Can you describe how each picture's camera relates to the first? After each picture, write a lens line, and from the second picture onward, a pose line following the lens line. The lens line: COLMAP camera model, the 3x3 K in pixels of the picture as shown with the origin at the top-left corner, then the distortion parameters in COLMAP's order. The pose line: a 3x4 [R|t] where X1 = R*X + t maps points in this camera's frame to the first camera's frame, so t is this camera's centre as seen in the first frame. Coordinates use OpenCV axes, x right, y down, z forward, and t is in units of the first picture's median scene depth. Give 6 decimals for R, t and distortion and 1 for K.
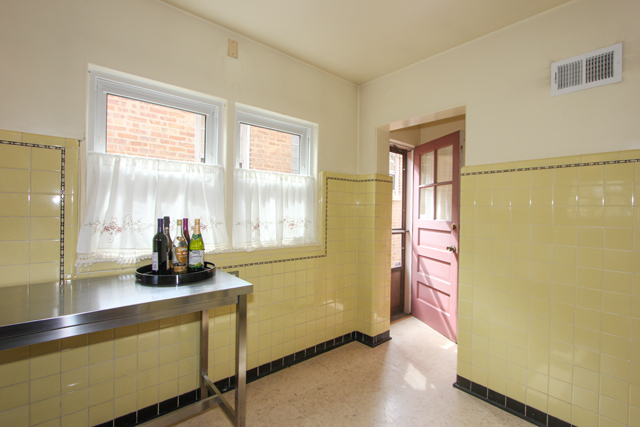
lens RADIAL K [[296.0, 0, 320.0], [0, 296.0, 213.5], [0, 0, 1]] dist [-0.002315, -0.000348]
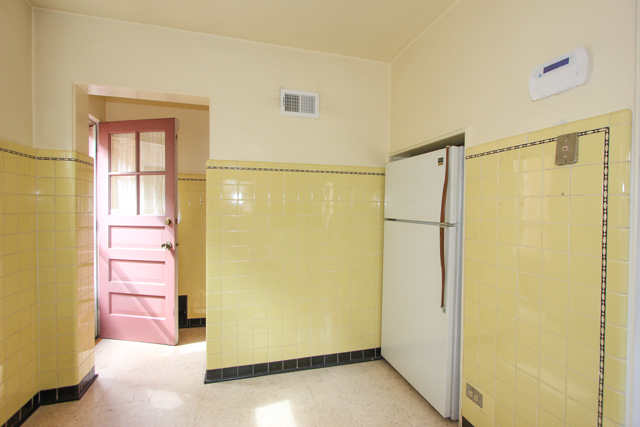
lens RADIAL K [[309.8, 0, 320.0], [0, 309.8, 213.5], [0, 0, 1]] dist [-0.001816, 0.000012]
pose [[0.416922, -0.030341, 0.908436, -0.224769], [0.010558, 0.999537, 0.028538, -0.002721], [-0.908881, -0.002307, 0.417049, 0.167850]]
